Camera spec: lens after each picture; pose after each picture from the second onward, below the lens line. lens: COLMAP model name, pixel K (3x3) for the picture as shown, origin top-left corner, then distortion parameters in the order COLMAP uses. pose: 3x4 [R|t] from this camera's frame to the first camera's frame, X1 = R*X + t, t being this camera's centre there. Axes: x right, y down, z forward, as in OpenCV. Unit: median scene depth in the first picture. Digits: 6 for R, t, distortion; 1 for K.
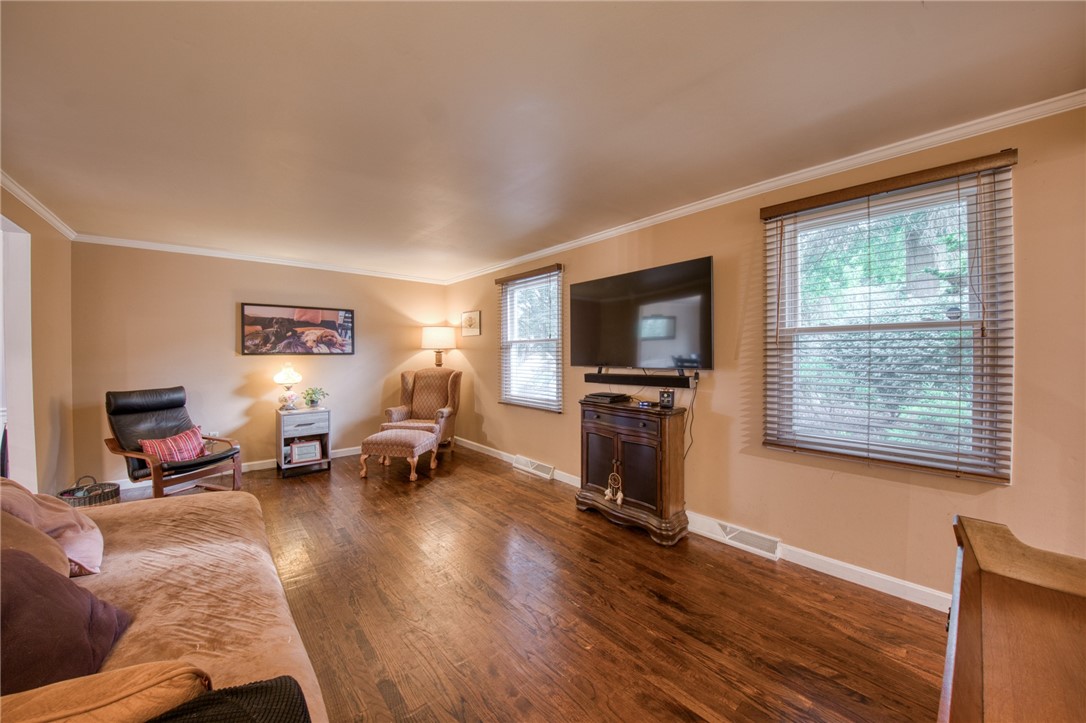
lens RADIAL K [[391.0, 0, 554.2], [0, 391.0, 354.9], [0, 0, 1]] dist [-0.010583, -0.001221]
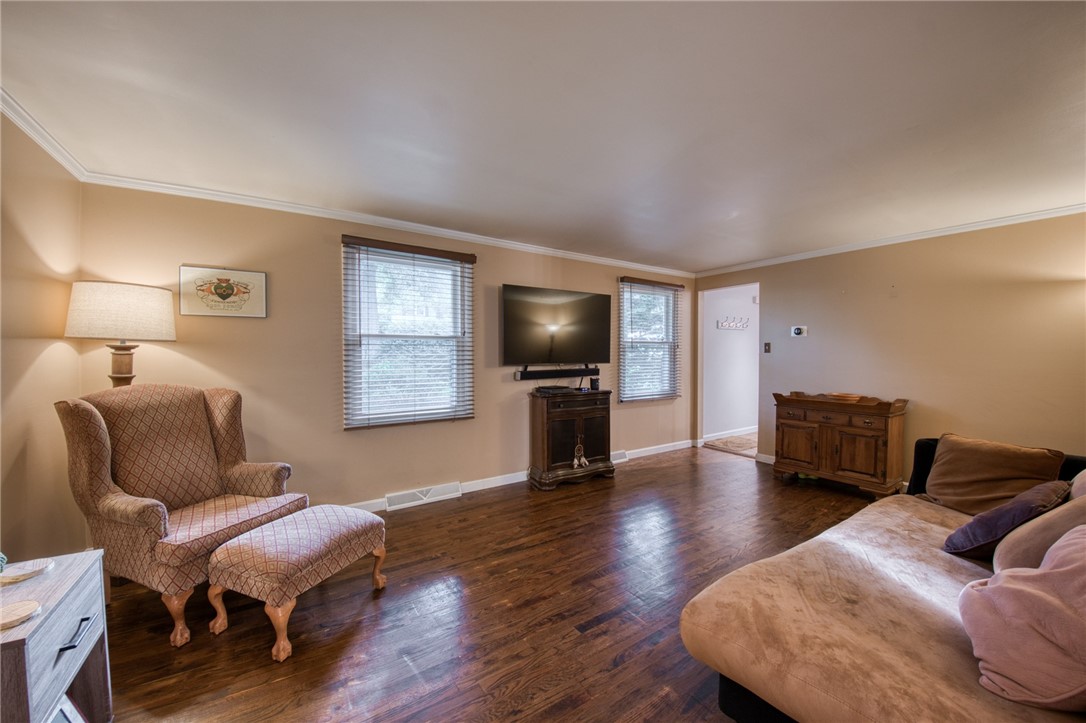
lens RADIAL K [[391.0, 0, 538.6], [0, 391.0, 353.0], [0, 0, 1]] dist [-0.010583, -0.001221]
pose [[0.139970, -0.005093, 0.990143, -0.771221], [-0.004203, 0.999975, 0.005737, -0.007603], [-0.990147, -0.004965, 0.139945, 0.635930]]
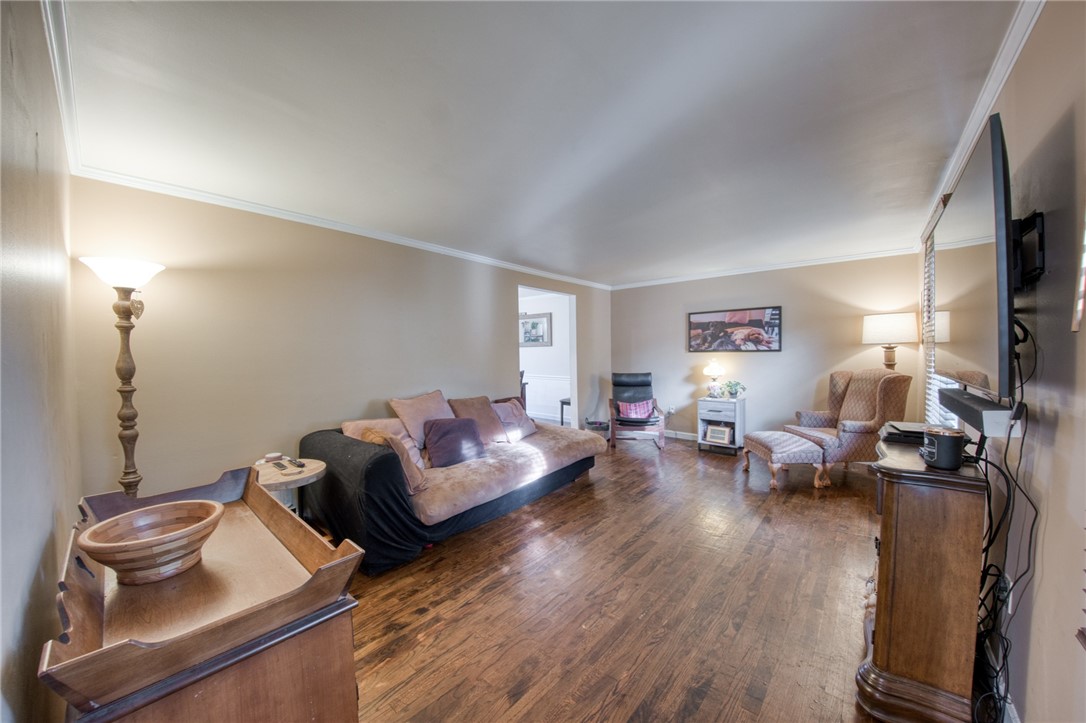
lens RADIAL K [[391.0, 0, 531.1], [0, 391.0, 358.6], [0, 0, 1]] dist [-0.010583, -0.001221]
pose [[0.128425, 0.019406, -0.991529, 0.429997], [0.006317, 0.999772, 0.020385, -0.007806], [0.991699, -0.008881, 0.128273, 0.275287]]
